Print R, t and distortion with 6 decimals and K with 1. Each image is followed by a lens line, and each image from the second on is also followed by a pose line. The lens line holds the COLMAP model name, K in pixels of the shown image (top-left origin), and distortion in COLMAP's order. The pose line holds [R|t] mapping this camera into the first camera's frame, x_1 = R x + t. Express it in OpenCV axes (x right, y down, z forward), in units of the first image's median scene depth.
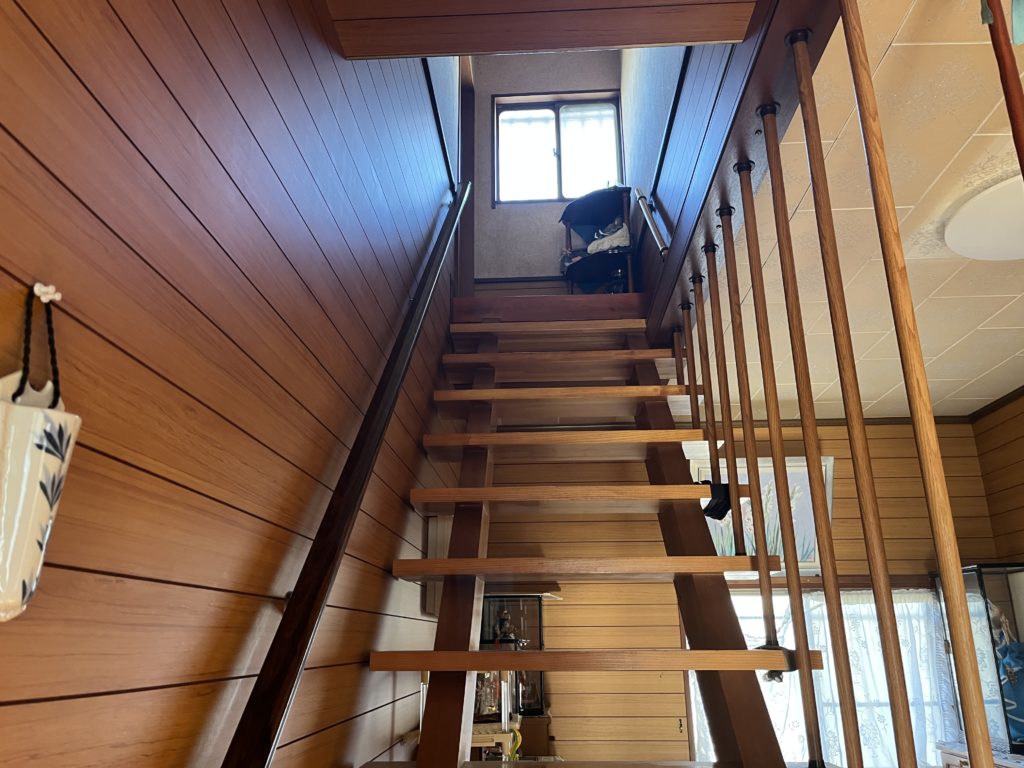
lens RADIAL K [[780.1, 0, 512.0], [0, 780.1, 384.0], [0, 0, 1]] dist [0.085551, -0.110598]
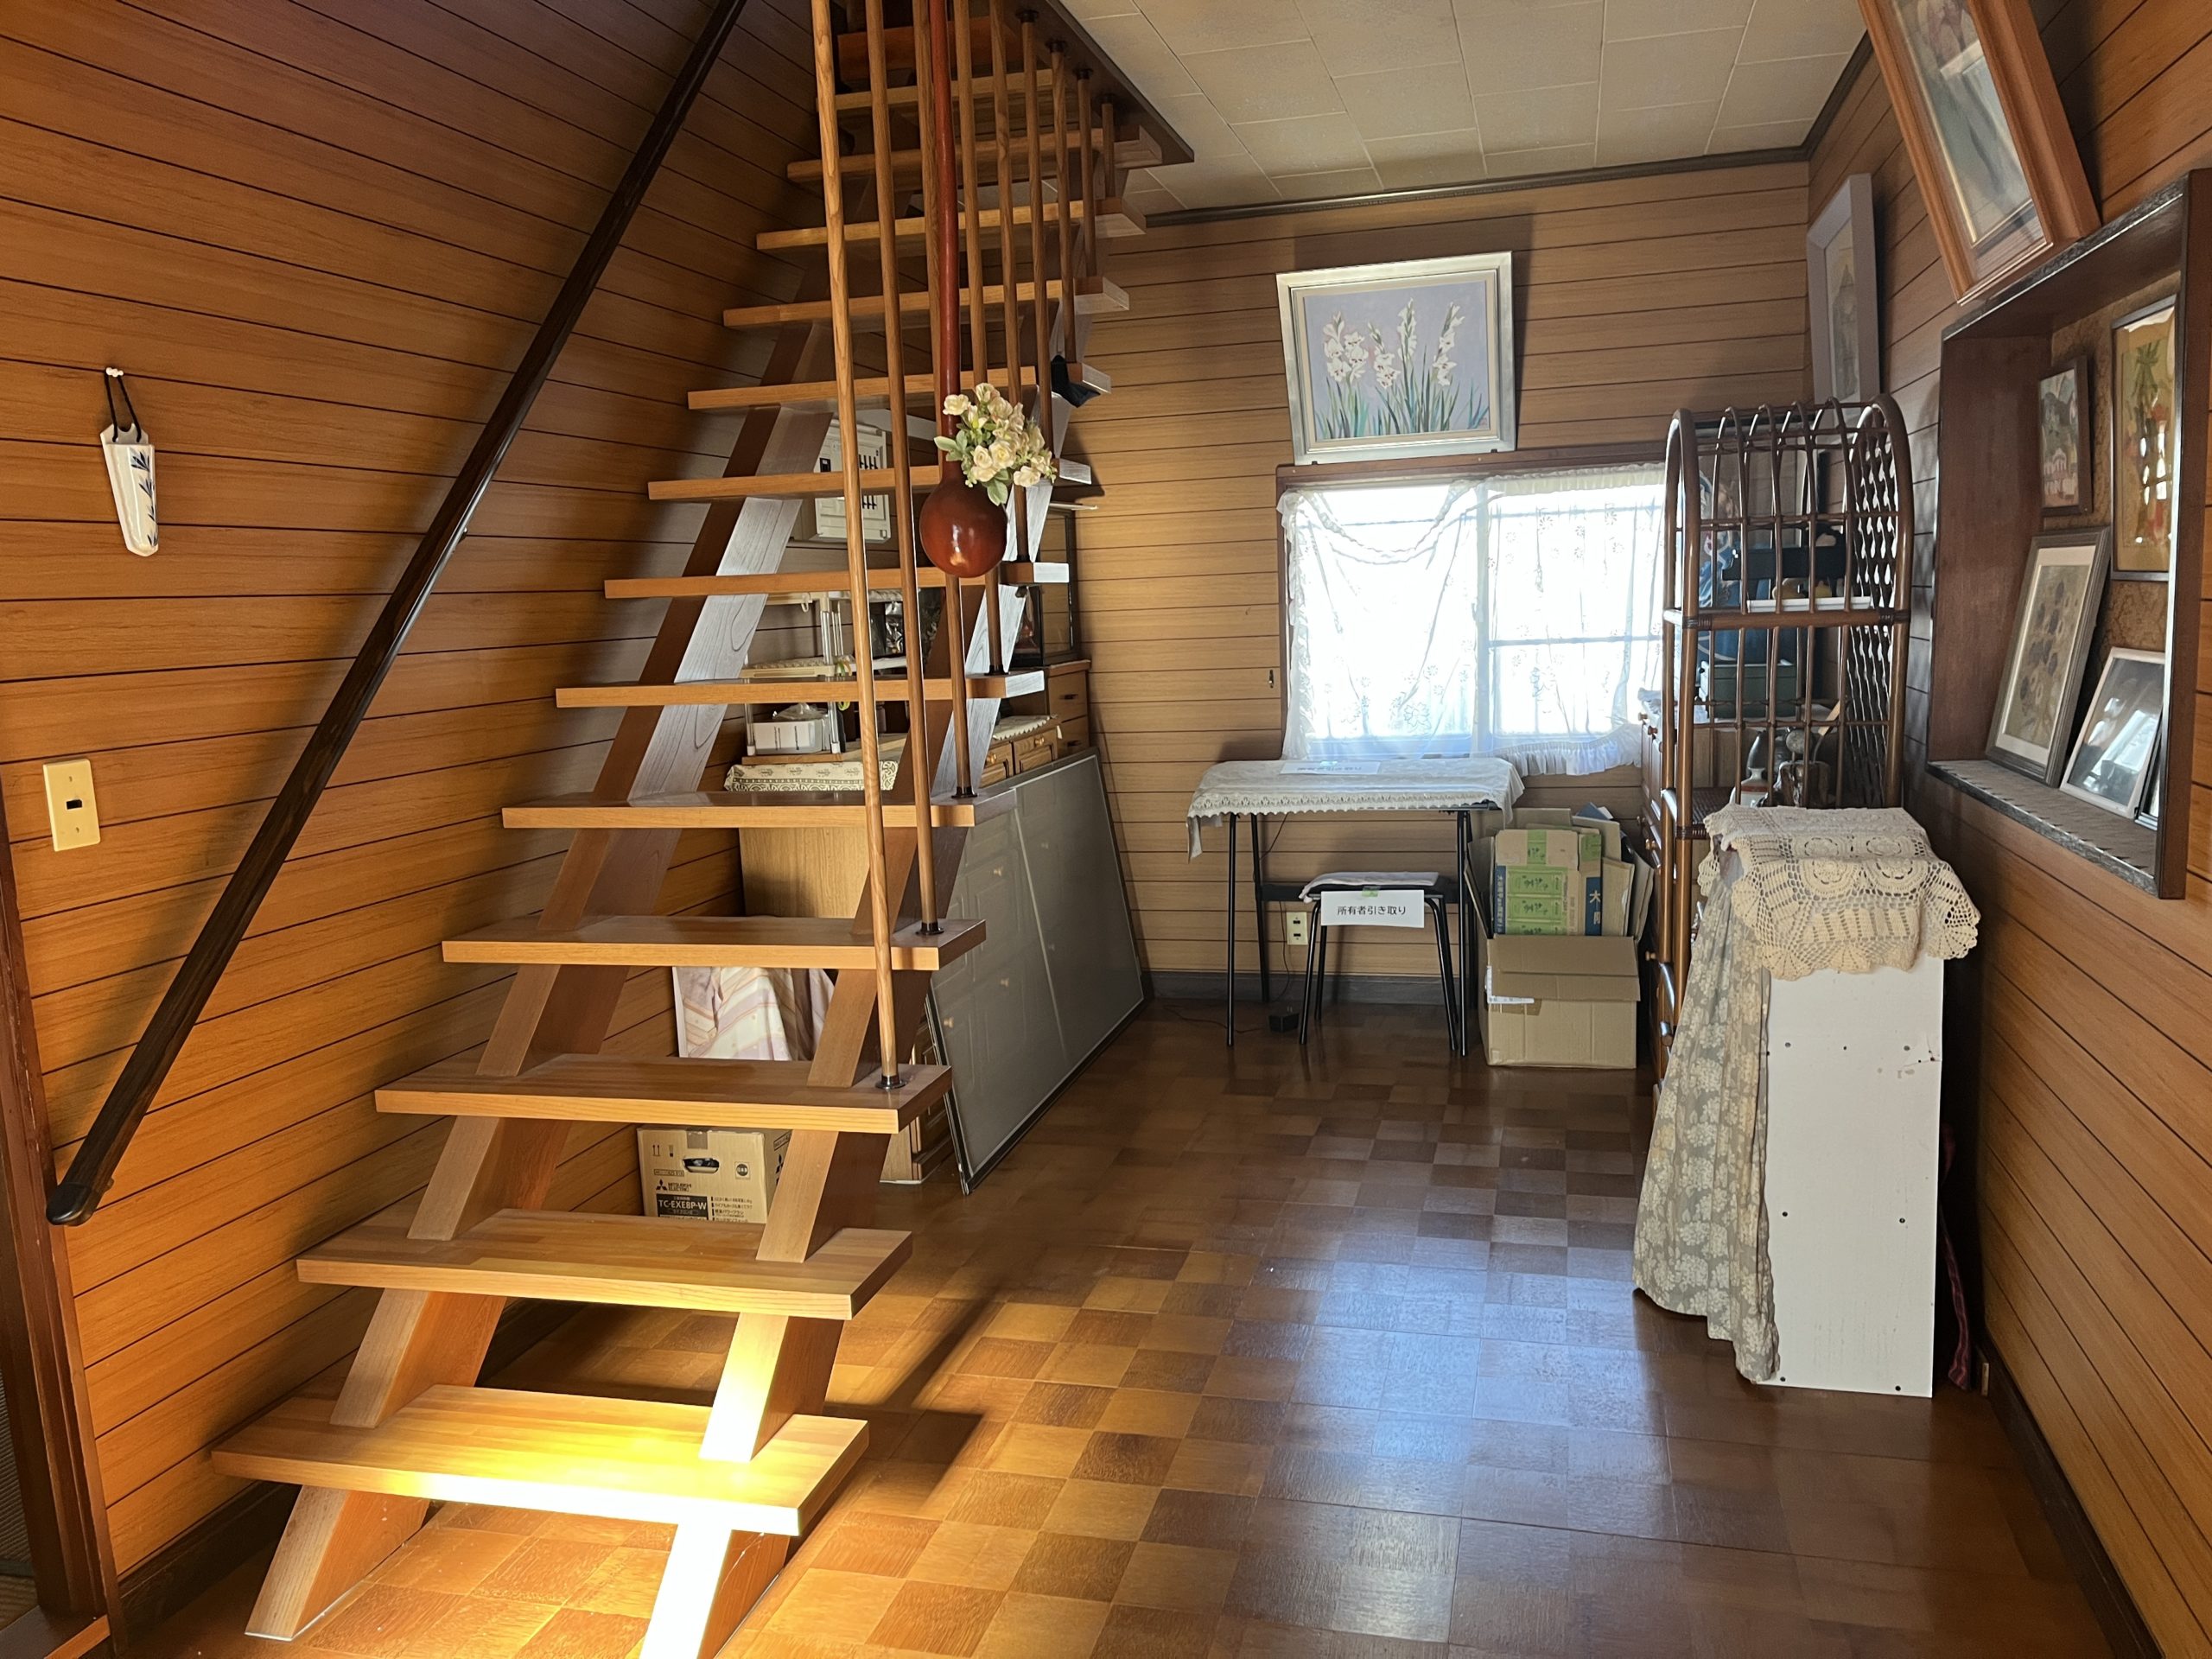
lens RADIAL K [[1685.1, 0, 1106.0], [0, 1685.1, 829.5], [0, 0, 1]] dist [0.085551, -0.110598]
pose [[0.978606, -0.000363, -0.205741, 0.373258], [0.091844, 0.895601, 0.435274, -0.105222], [0.184104, -0.444858, 0.876474, -0.377066]]
